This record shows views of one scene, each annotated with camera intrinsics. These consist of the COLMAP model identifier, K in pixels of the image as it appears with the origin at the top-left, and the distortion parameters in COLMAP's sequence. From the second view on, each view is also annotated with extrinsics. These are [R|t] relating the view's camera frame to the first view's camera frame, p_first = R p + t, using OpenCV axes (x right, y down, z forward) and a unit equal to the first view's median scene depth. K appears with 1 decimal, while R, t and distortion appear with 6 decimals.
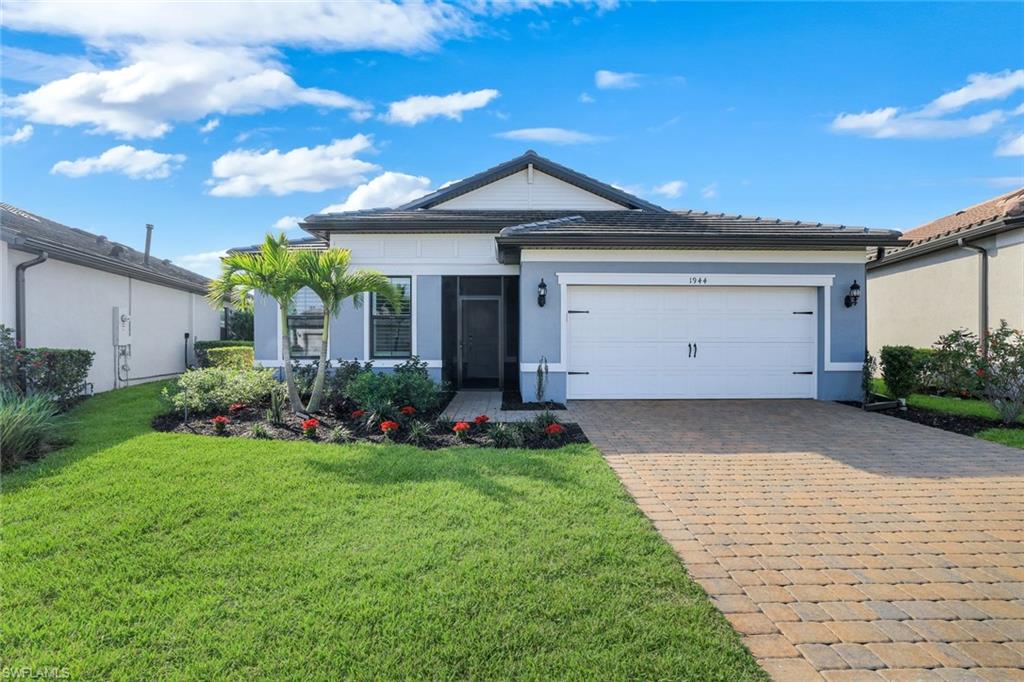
lens RADIAL K [[450.3, 0, 512.0], [0, 450.3, 346.1], [0, 0, 1]] dist [-0.015872, 0.000015]
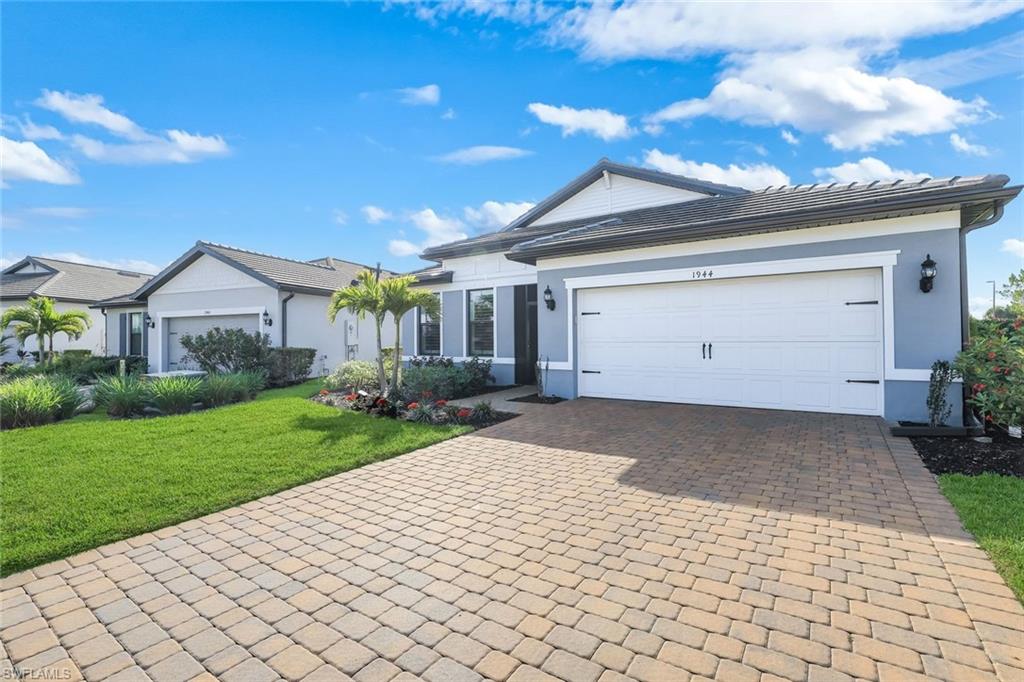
lens RADIAL K [[452.9, 0, 505.4], [0, 452.9, 331.2], [0, 0, 1]] dist [-0.012781, 0.000732]
pose [[0.823975, -0.017598, -0.566353, 0.586295], [0.000106, 0.999522, -0.030903, -0.002329], [0.566626, 0.025403, 0.823583, 0.021817]]
